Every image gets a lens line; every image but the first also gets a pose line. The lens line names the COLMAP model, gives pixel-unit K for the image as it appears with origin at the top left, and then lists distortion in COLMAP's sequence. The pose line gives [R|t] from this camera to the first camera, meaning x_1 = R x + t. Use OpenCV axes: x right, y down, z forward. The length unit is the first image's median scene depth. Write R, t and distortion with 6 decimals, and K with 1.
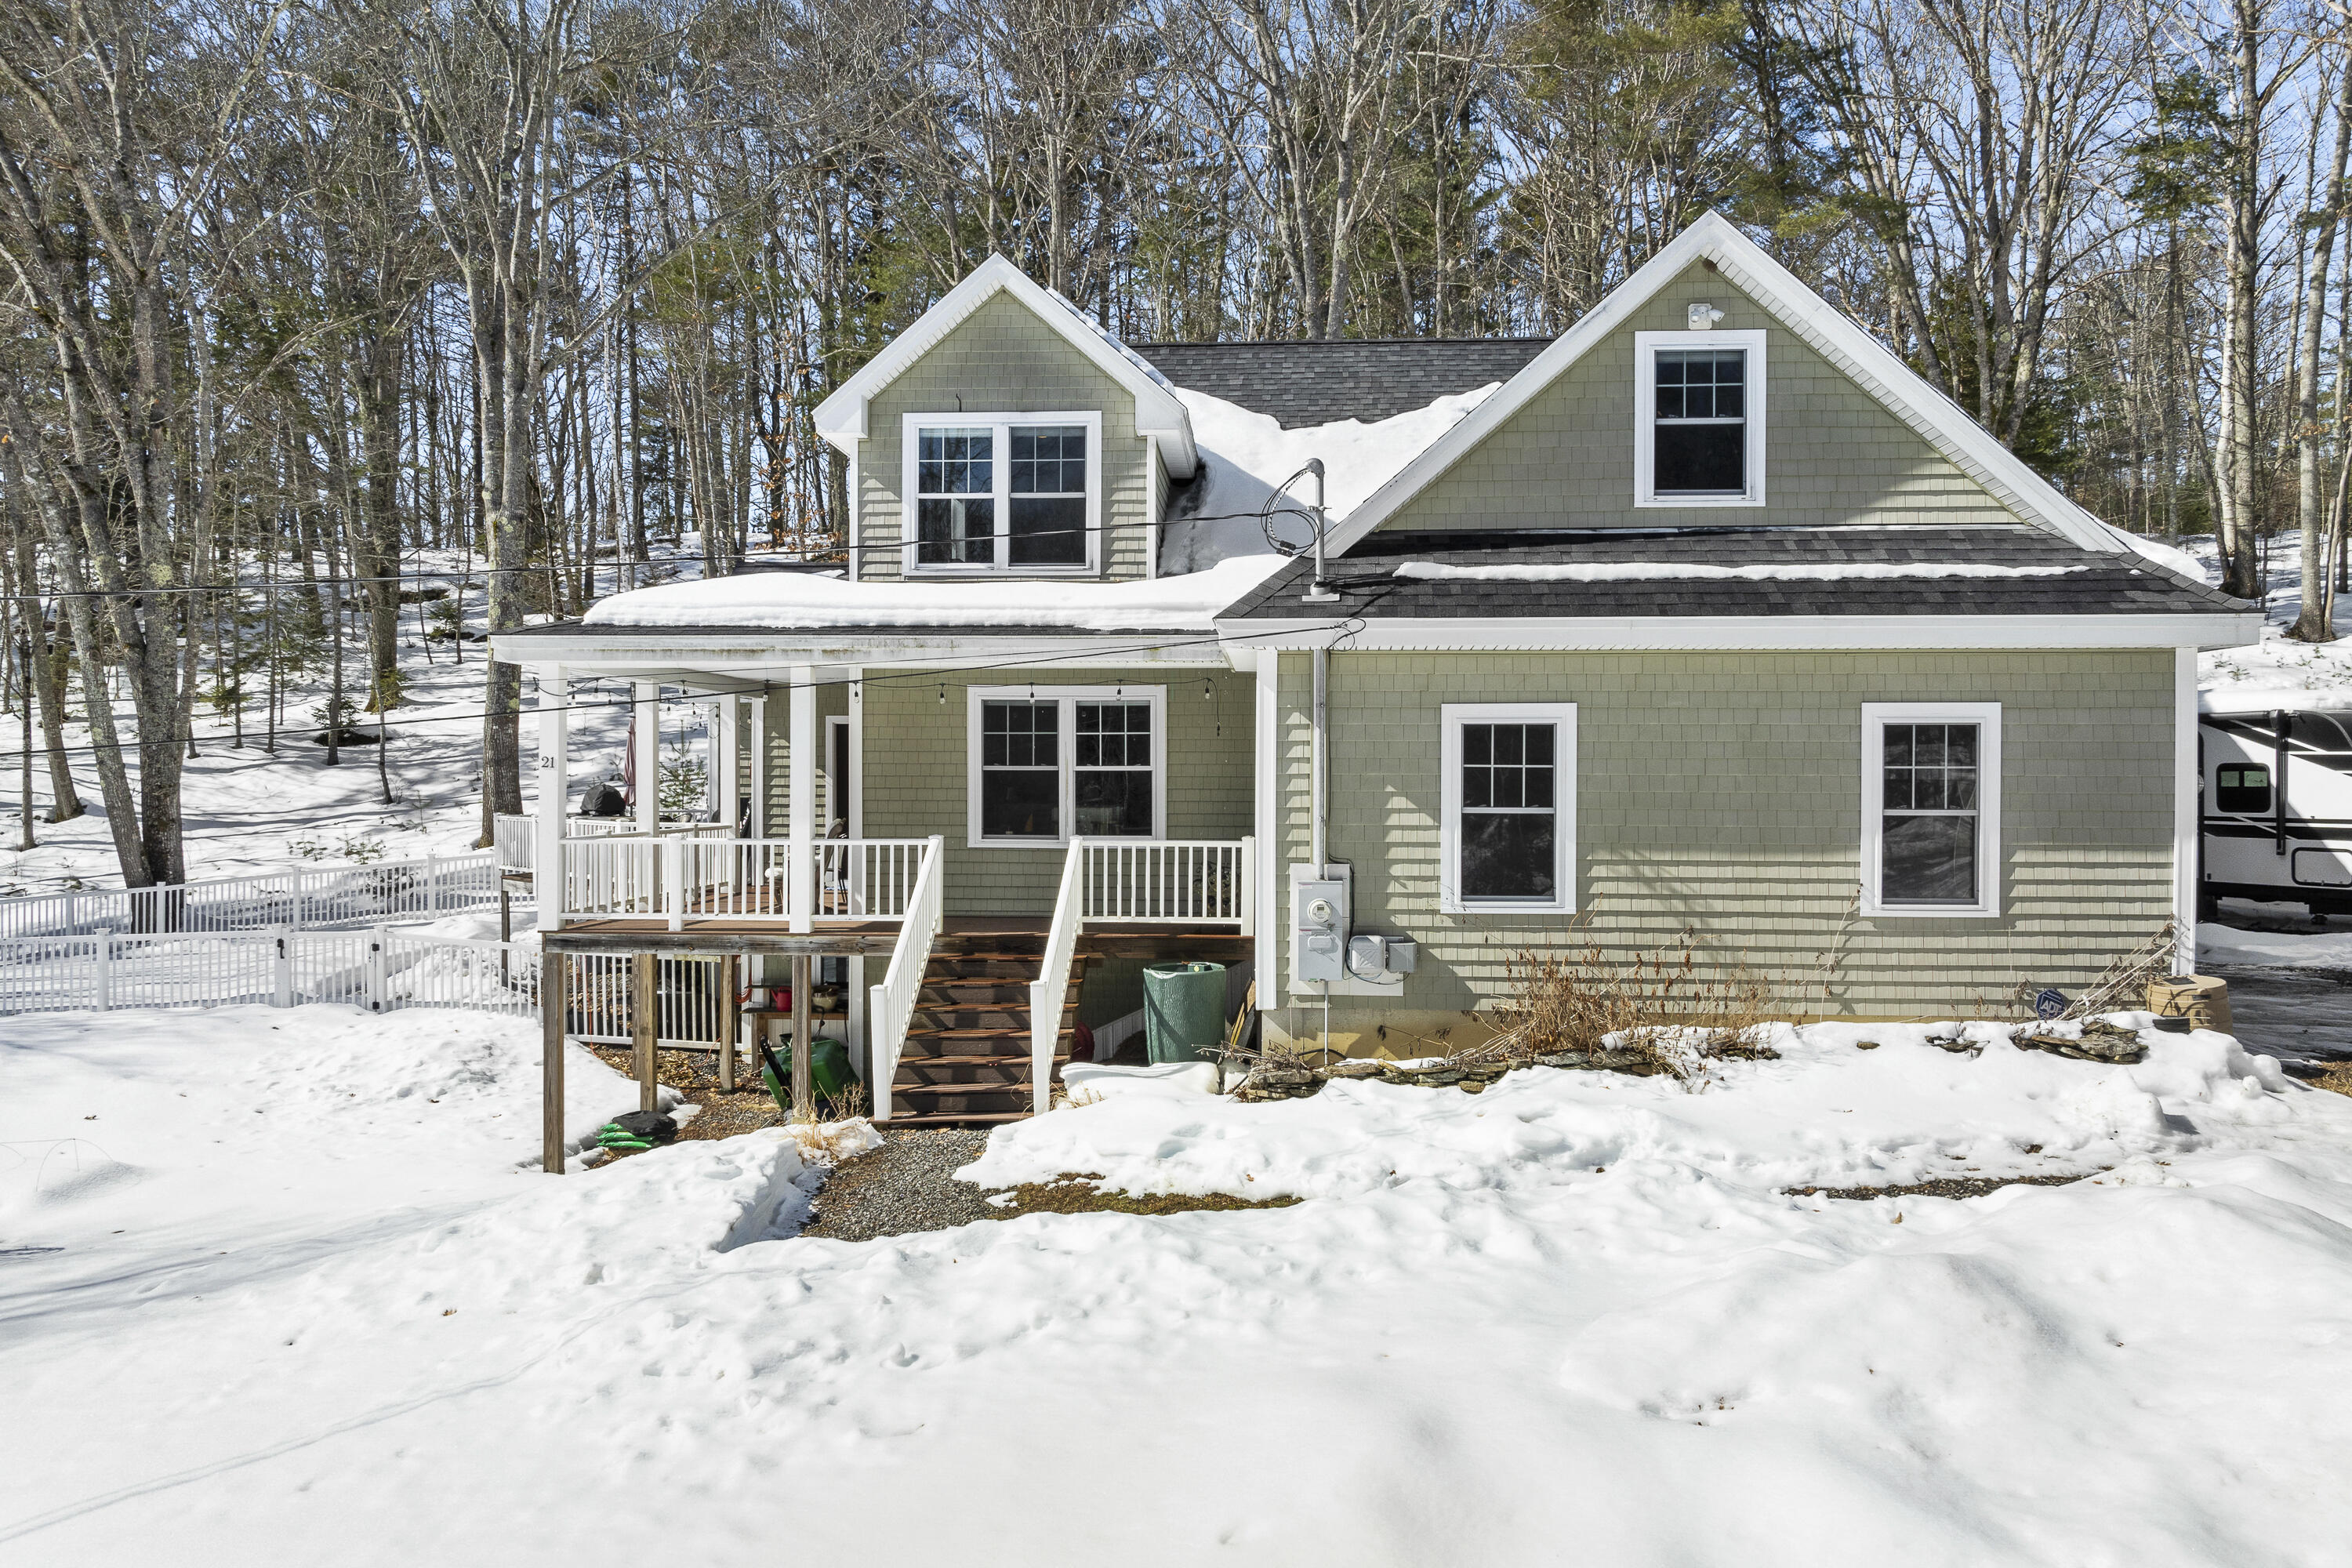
lens RADIAL K [[1617.2, 0, 1176.0], [0, 1617.2, 784.0], [0, 0, 1]] dist [-0.001621, -0.003058]
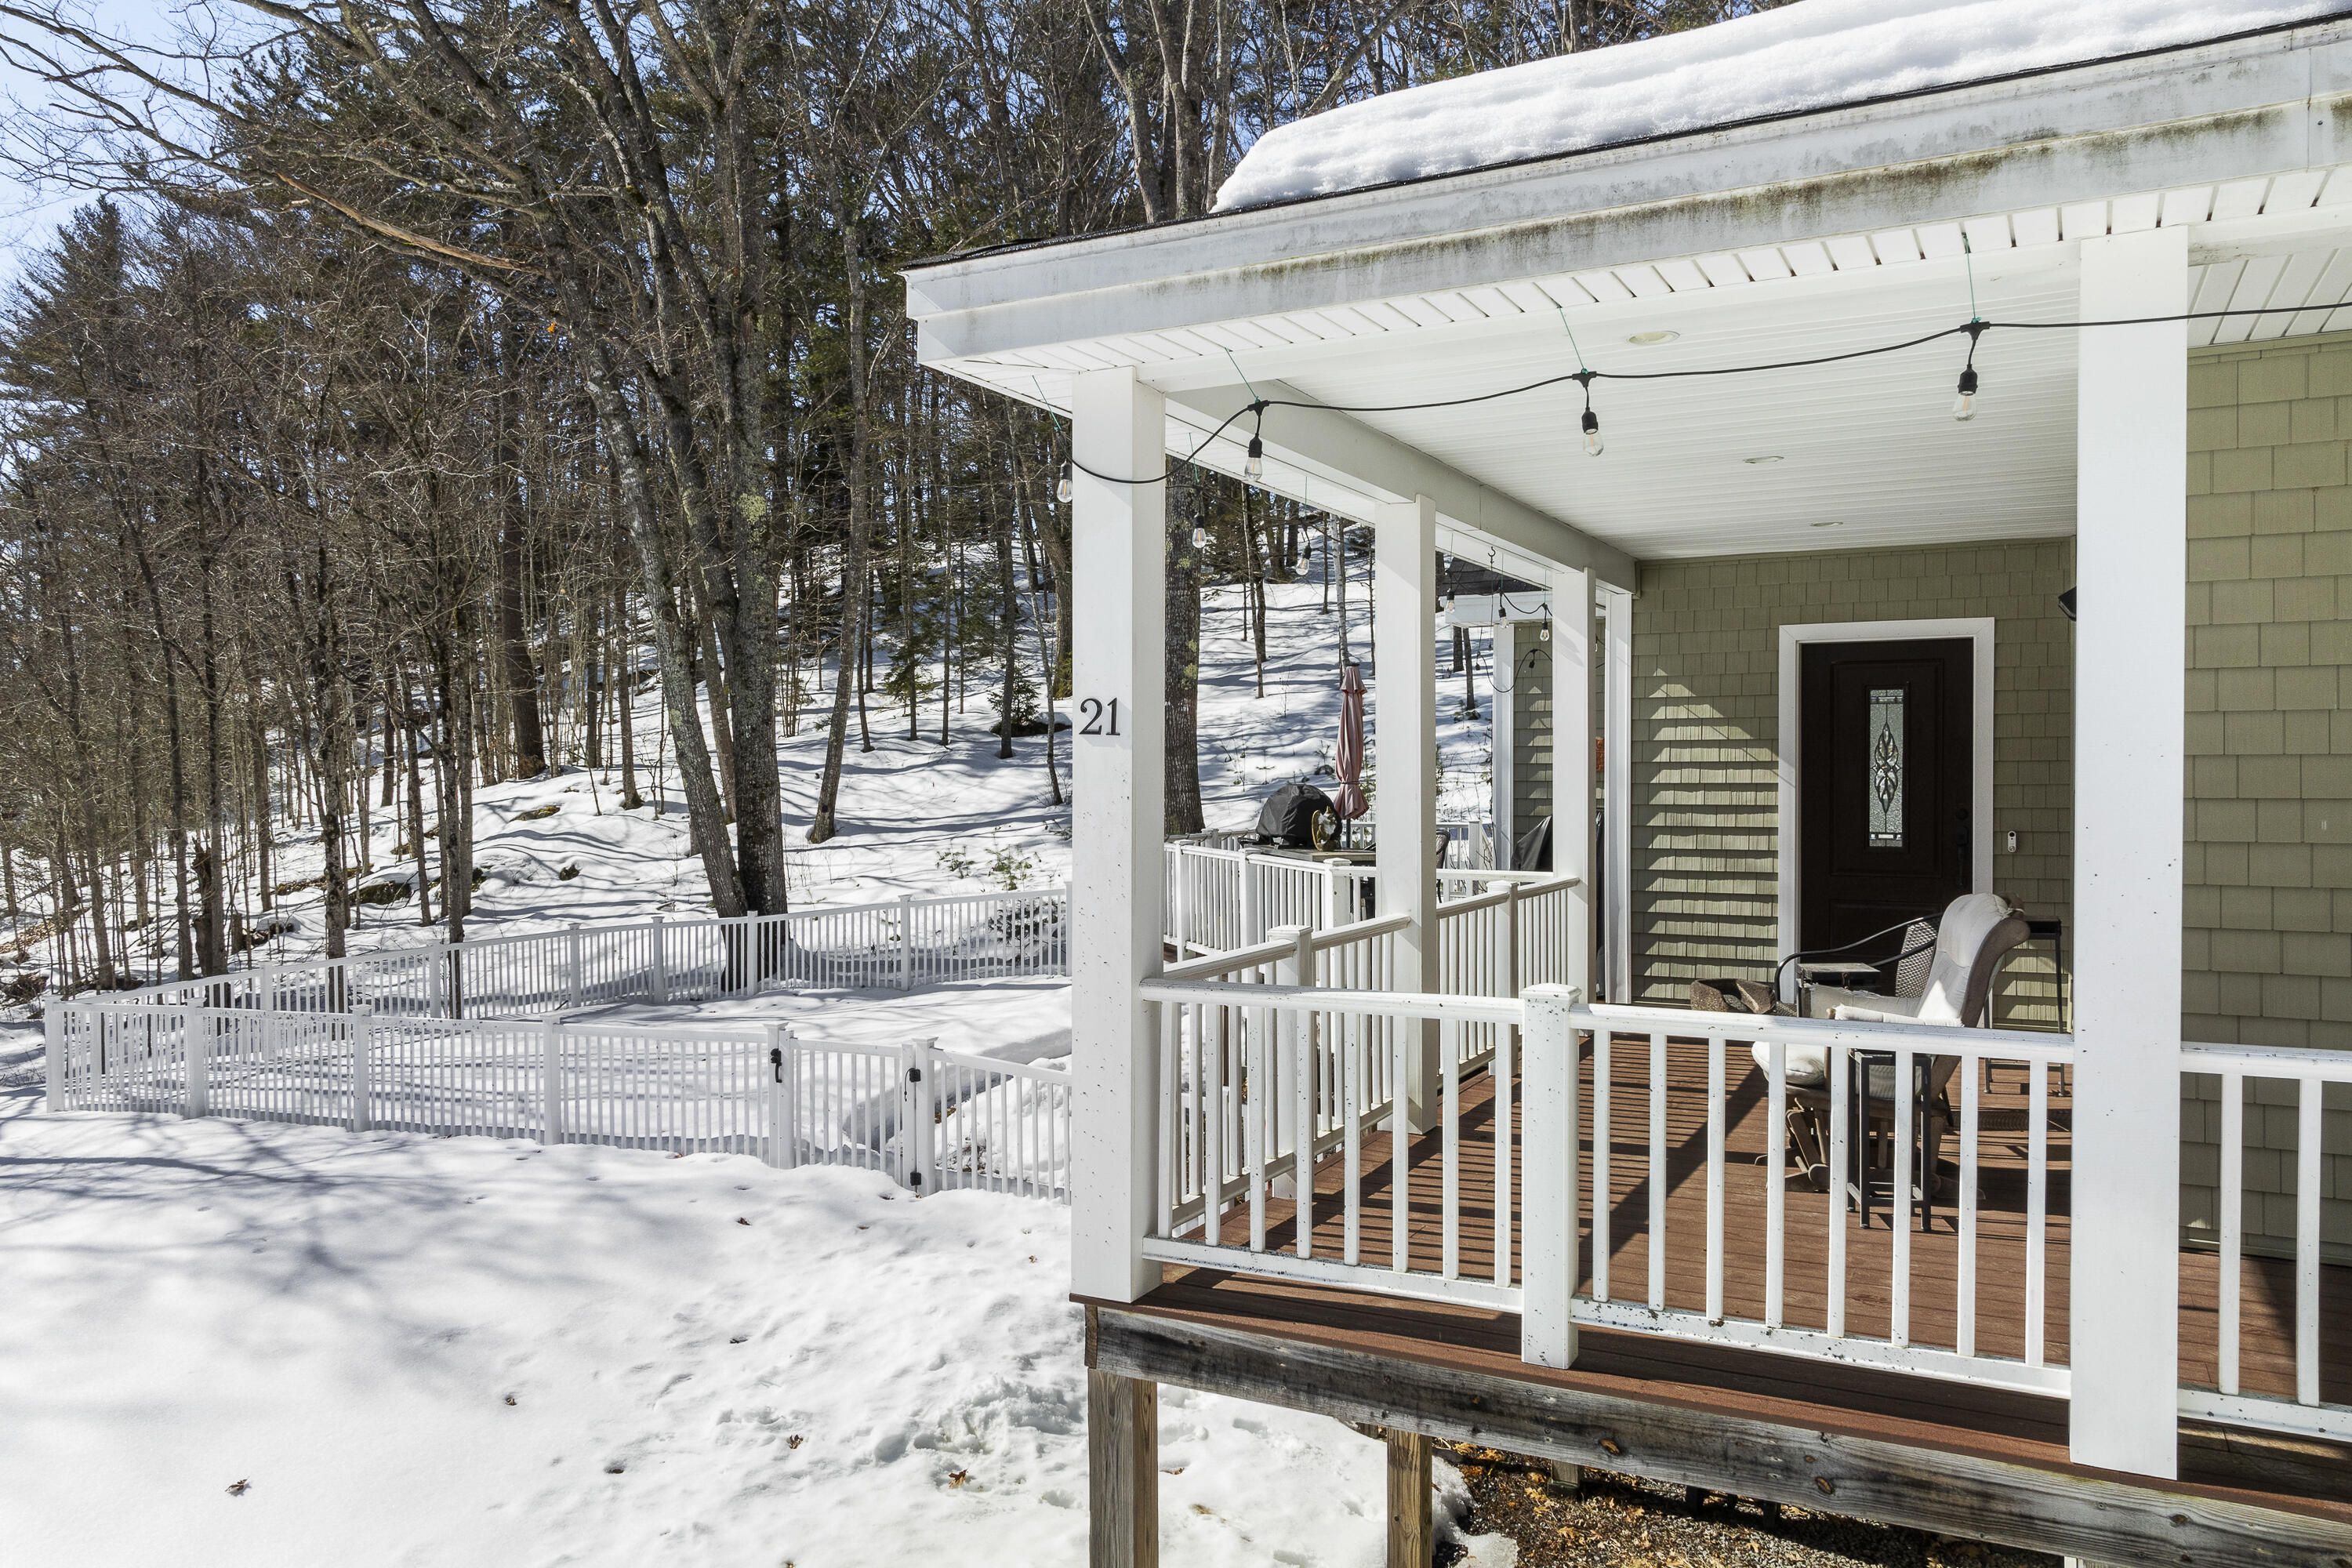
lens RADIAL K [[1635.1, 0, 1179.9], [0, 1635.1, 717.5], [0, 0, 1]] dist [-0.004132, -0.003638]
pose [[0.914342, -0.015404, -0.404649, -0.188715], [-0.001071, 0.999181, -0.040456, -0.000182], [0.404941, 0.037424, 0.913577, 0.541106]]
